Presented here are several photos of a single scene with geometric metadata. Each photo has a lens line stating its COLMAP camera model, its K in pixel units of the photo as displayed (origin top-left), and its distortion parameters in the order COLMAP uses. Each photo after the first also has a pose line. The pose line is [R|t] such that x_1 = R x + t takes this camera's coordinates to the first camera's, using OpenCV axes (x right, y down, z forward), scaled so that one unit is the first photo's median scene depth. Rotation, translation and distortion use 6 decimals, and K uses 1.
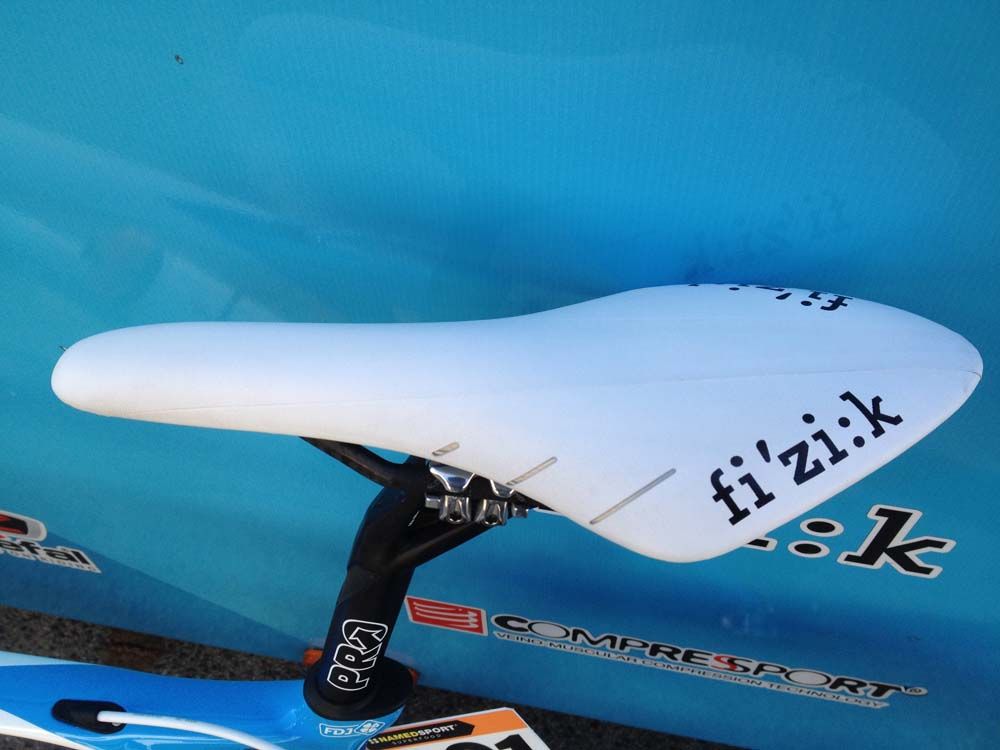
lens RADIAL K [[1003.8, 0, 500.5], [0, 1003.8, 317.8], [0, 0, 1]] dist [0.014505, 0.015741]
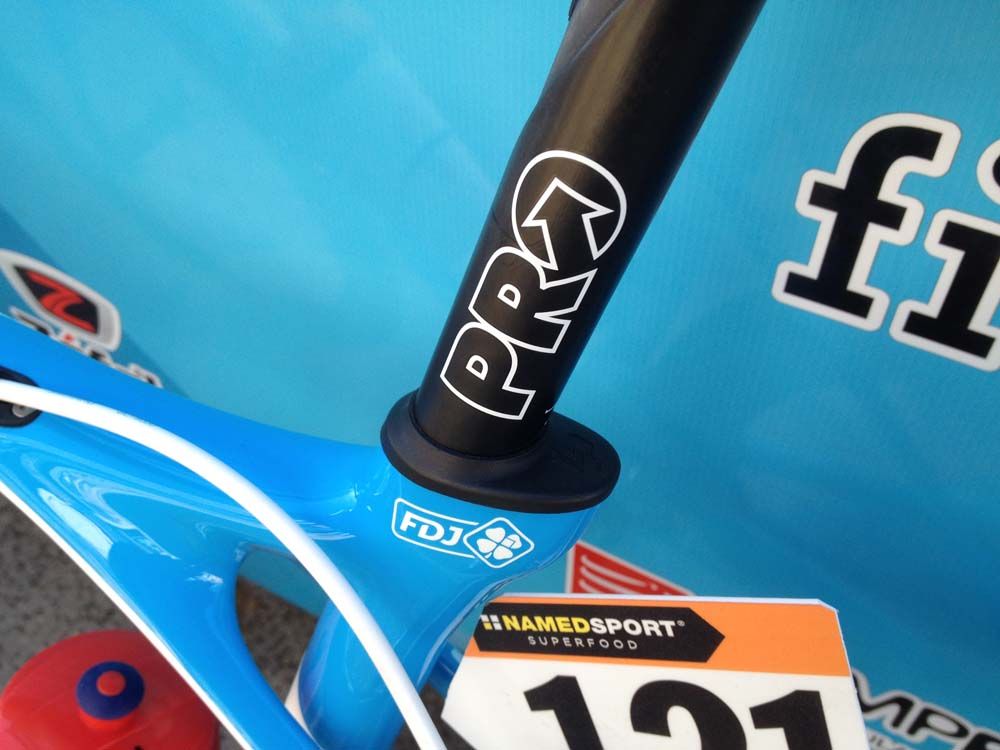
lens RADIAL K [[950.2, 0, 502.8], [0, 950.2, 344.8], [0, 0, 1]] dist [0.115800, -0.235845]
pose [[0.949859, 0.234575, -0.206744, -0.062001], [-0.263856, 0.956107, -0.127436, 0.373679], [0.167777, 0.175596, 0.970060, 0.576177]]
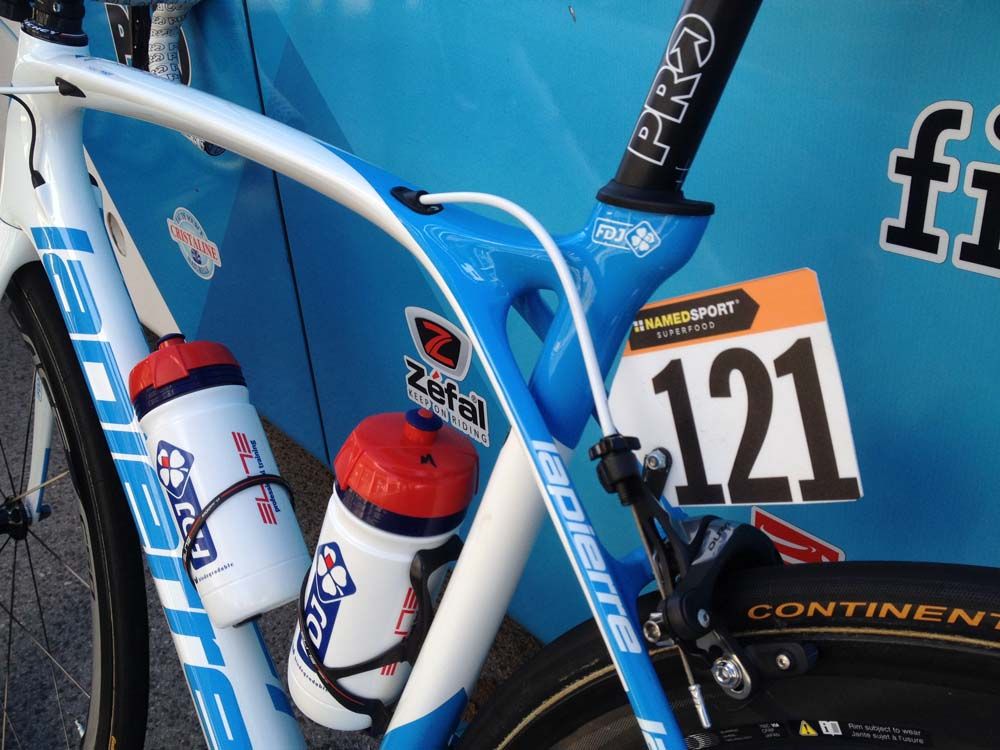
lens RADIAL K [[950.2, 0, 502.8], [0, 950.2, 344.8], [0, 0, 1]] dist [0.115800, -0.235845]
pose [[0.758065, 0.248483, -0.602987, 0.283321], [-0.511503, 0.800116, -0.313335, 0.782225], [0.404601, 0.545958, 0.733640, 0.410538]]
